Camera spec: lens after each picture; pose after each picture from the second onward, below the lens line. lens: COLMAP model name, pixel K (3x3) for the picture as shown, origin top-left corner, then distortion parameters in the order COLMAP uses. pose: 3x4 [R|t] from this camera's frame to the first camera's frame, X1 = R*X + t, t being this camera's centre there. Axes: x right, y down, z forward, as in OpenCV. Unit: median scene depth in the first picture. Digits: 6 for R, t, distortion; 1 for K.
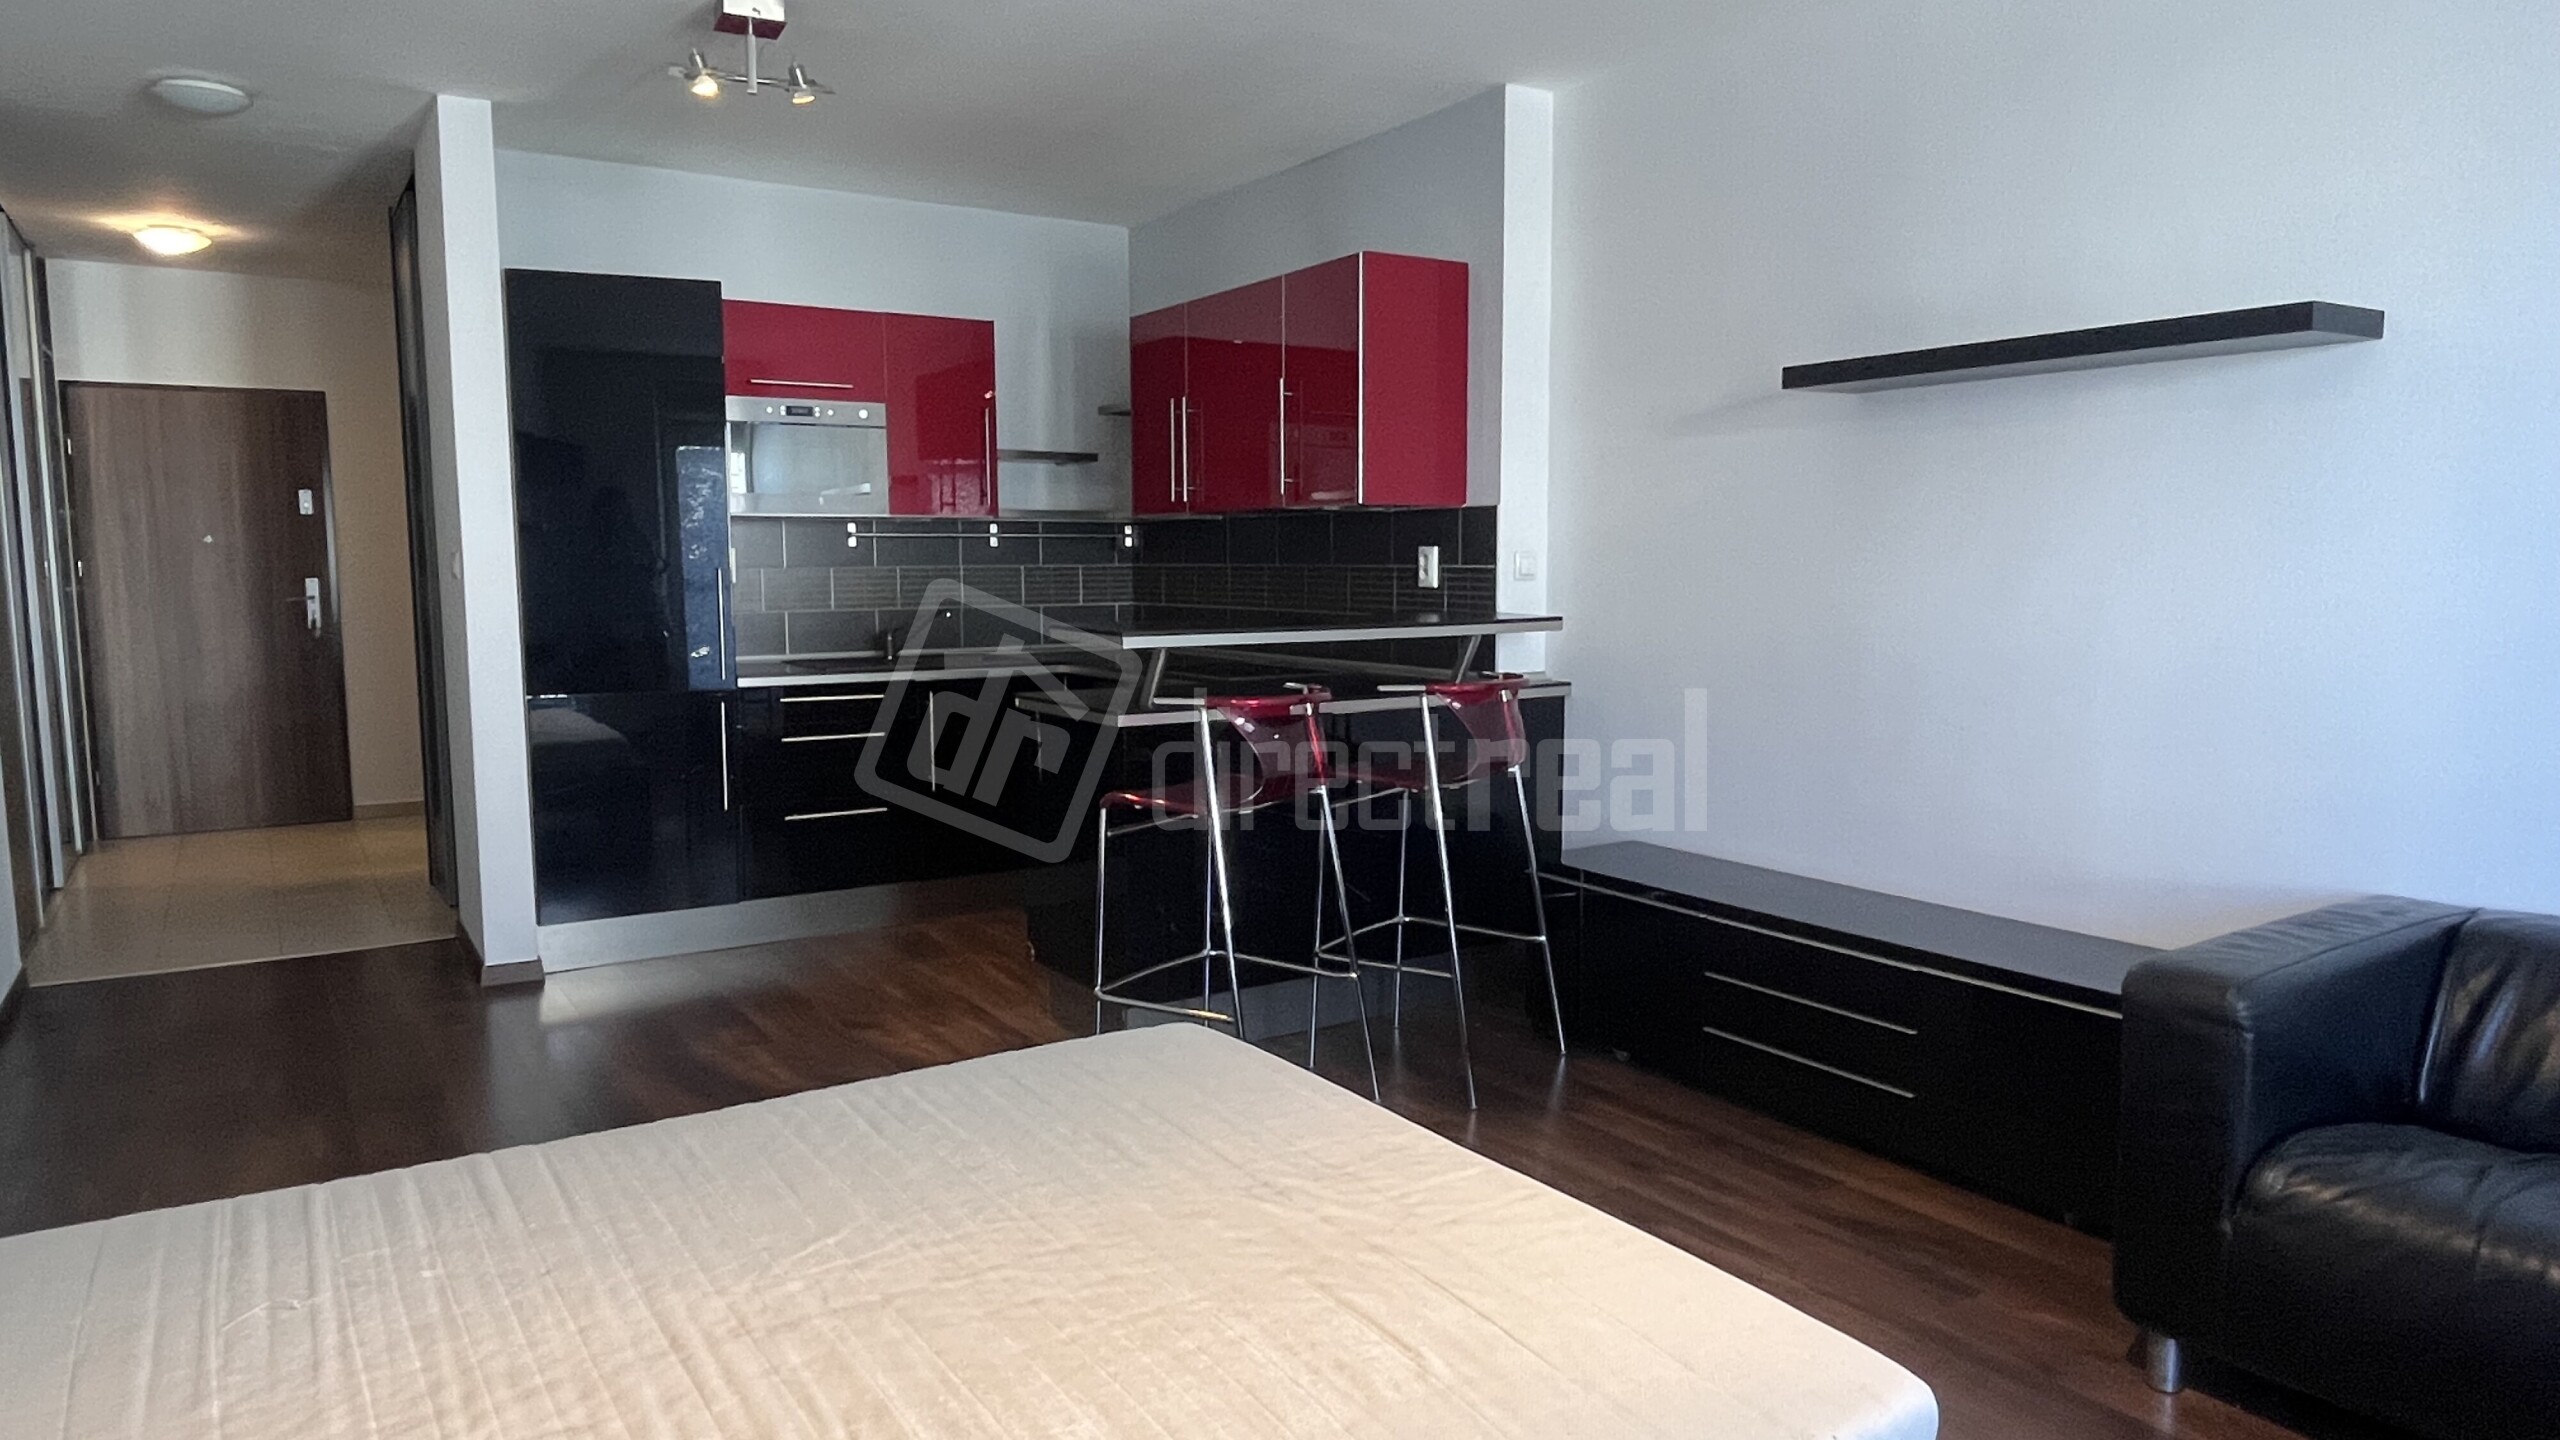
lens RADIAL K [[1572.2, 0, 1277.5], [0, 1572.2, 712.4], [0, 0, 1]] dist [0.000495, -0.000255]
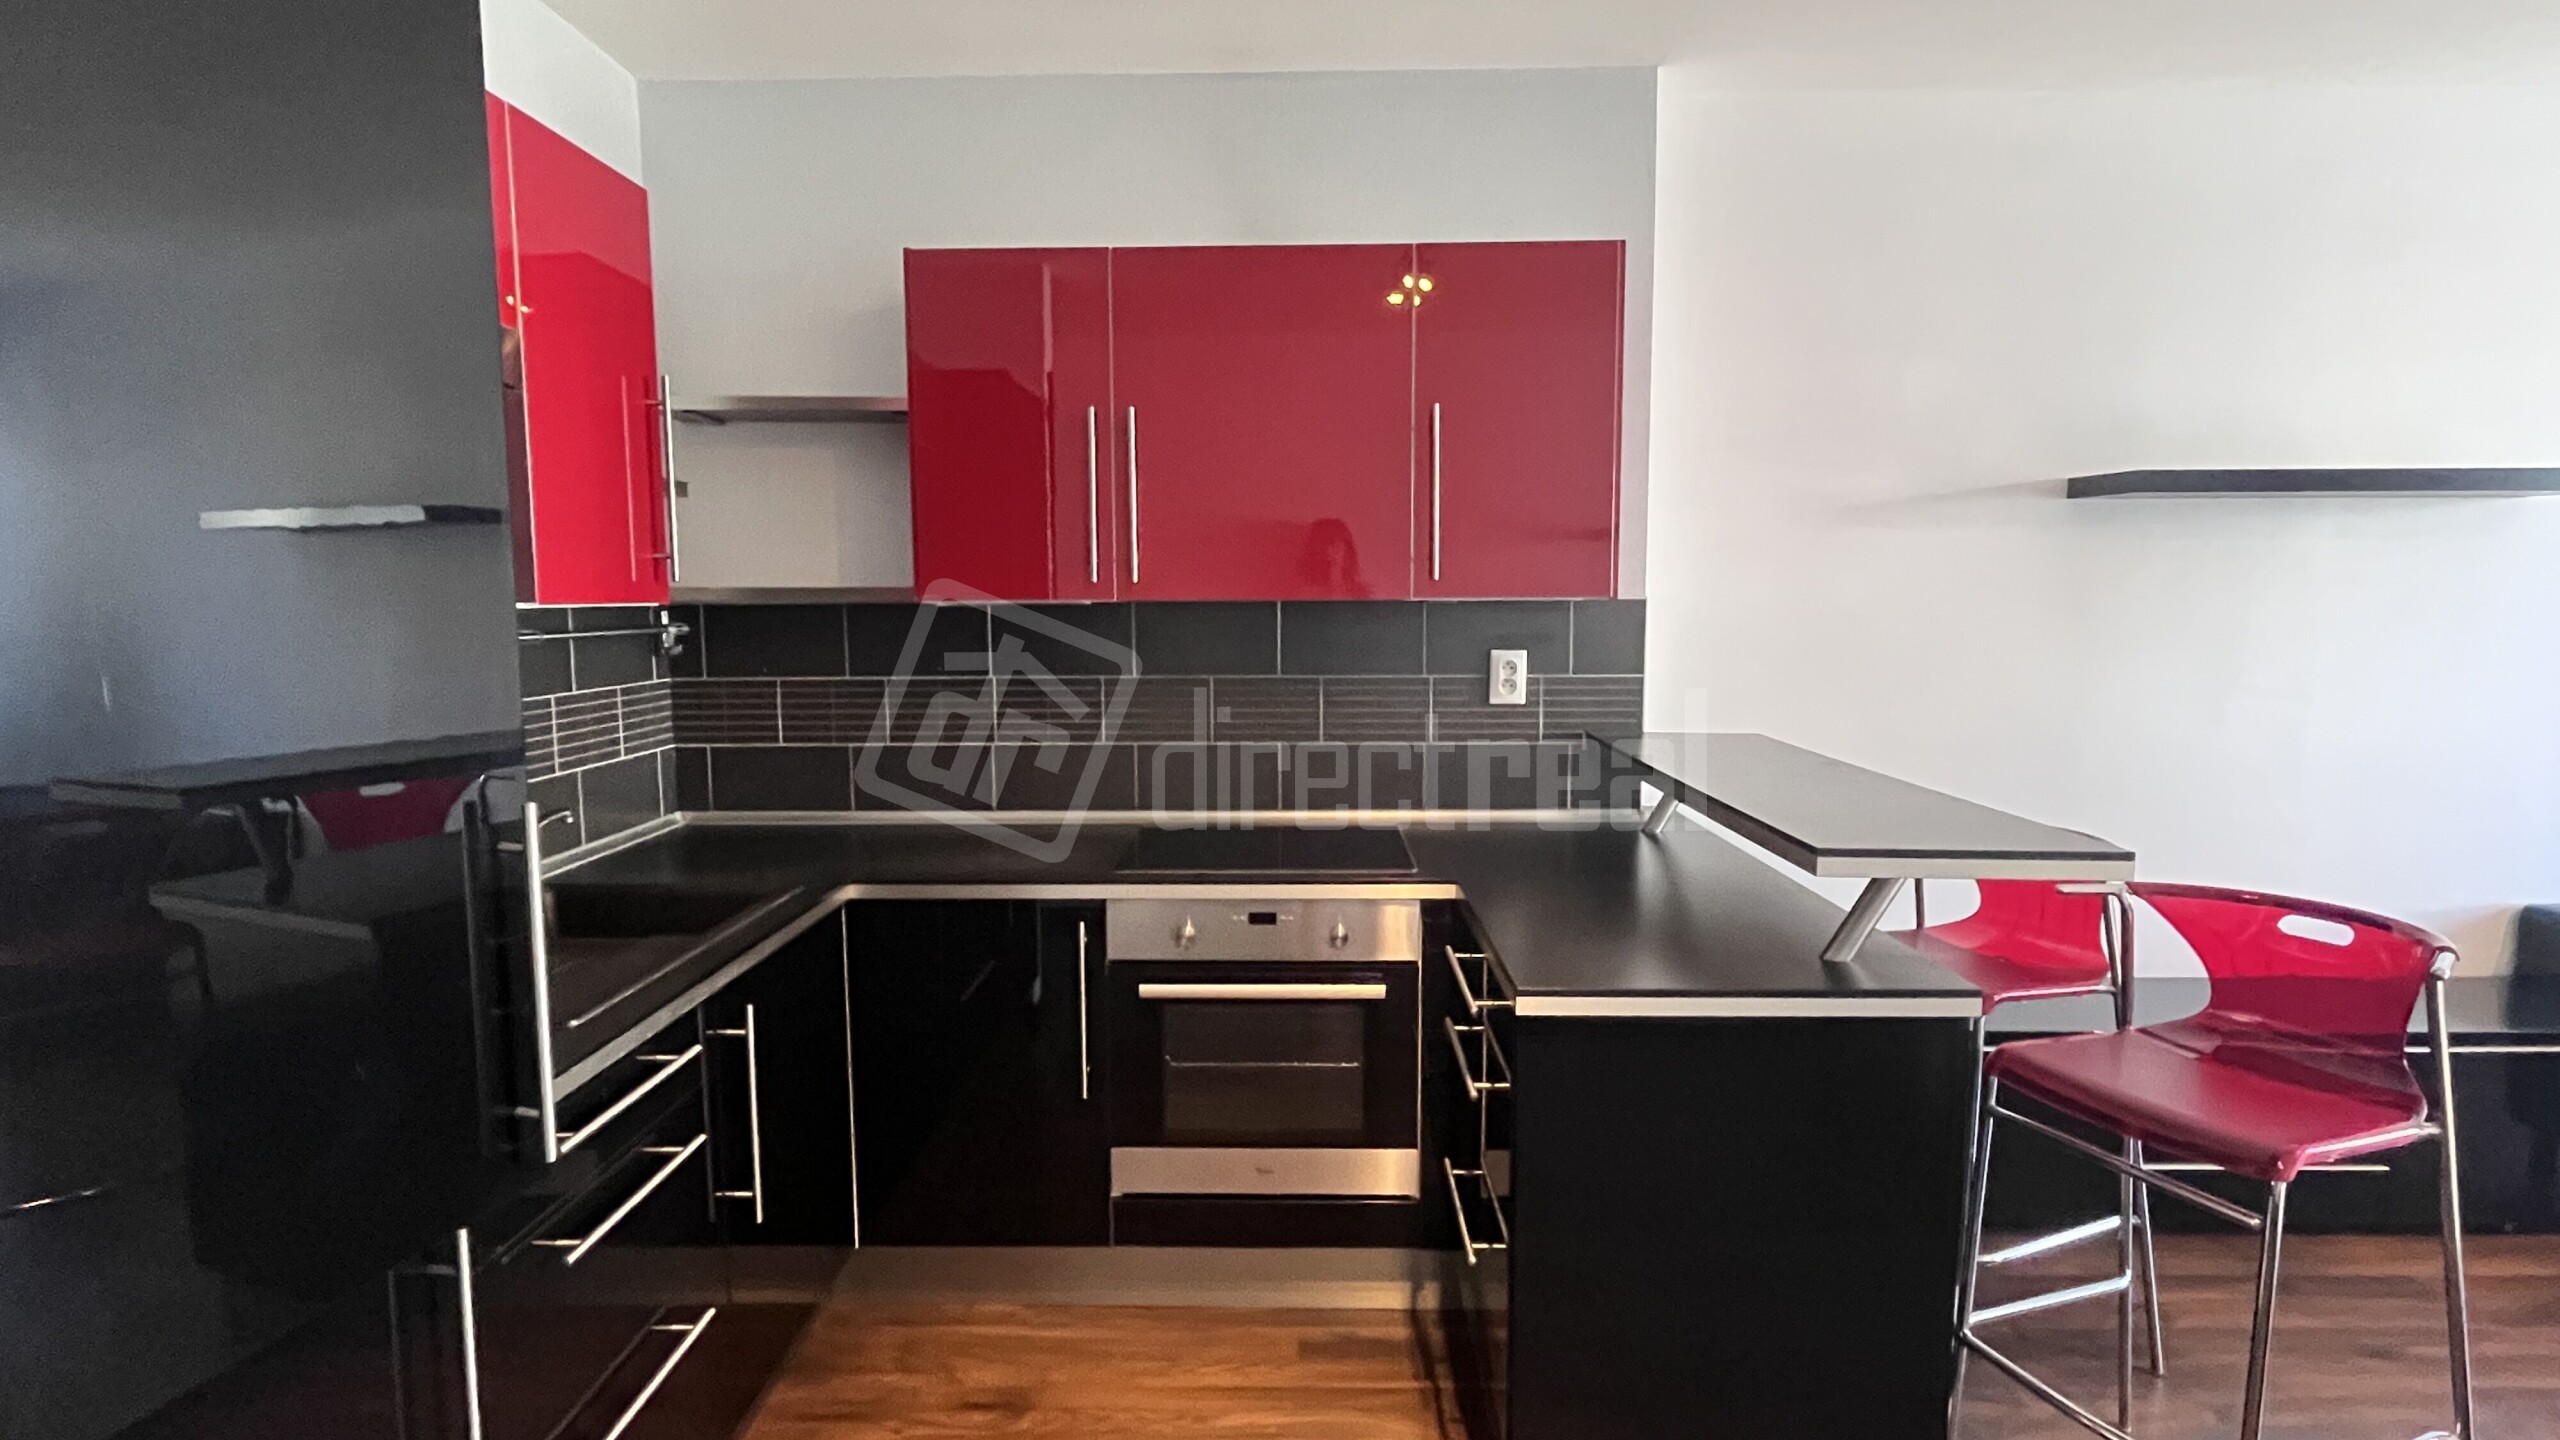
lens RADIAL K [[1297.1, 0, 1270.2], [0, 1297.1, 723.8], [0, 0, 1]] dist [-0.003896, 0.000924]
pose [[0.553820, -0.080670, 0.828719, -0.447447], [0.084831, 0.995583, 0.040222, -0.097334], [-0.828304, 0.048025, 0.558217, 0.692612]]
